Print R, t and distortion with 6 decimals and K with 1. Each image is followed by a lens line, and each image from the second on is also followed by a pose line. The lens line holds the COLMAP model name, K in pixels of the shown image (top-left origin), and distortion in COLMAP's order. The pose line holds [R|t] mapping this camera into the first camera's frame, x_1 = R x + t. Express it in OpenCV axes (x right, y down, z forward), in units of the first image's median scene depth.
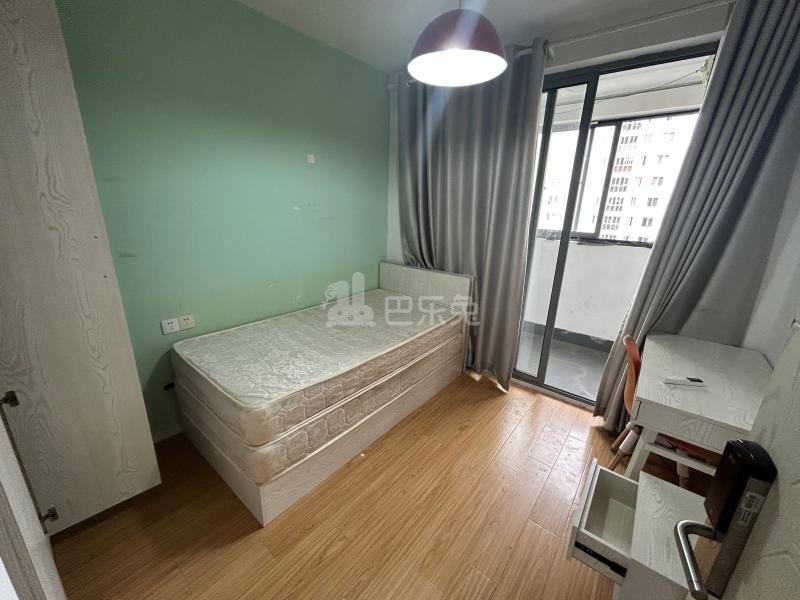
lens RADIAL K [[323.4, 0, 400.2], [0, 323.4, 294.4], [0, 0, 1]] dist [0.003567, -0.000685]
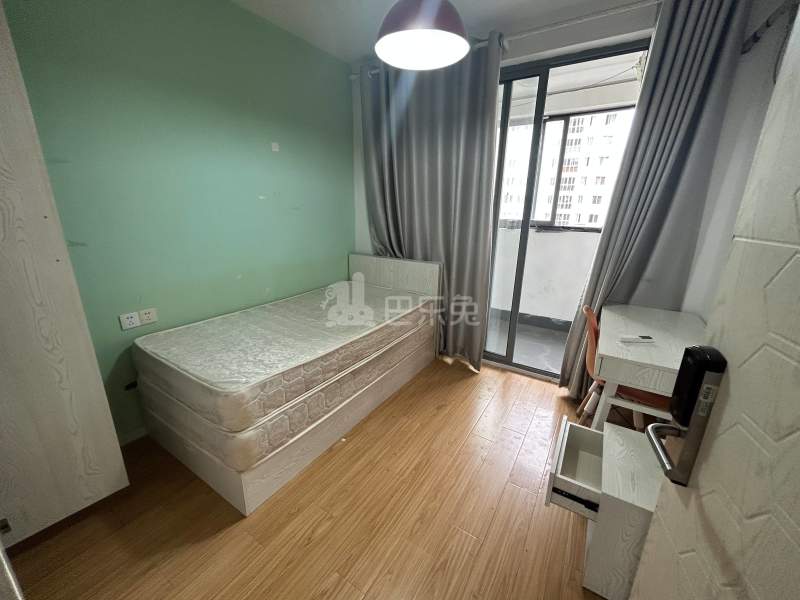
lens RADIAL K [[323.4, 0, 395.5], [0, 323.4, 303.6], [0, 0, 1]] dist [0.003567, -0.000685]
pose [[0.993679, -0.044592, 0.103026, -0.044685], [0.044986, 0.998986, -0.001503, 0.092228], [-0.102854, 0.006129, 0.994678, -0.014087]]
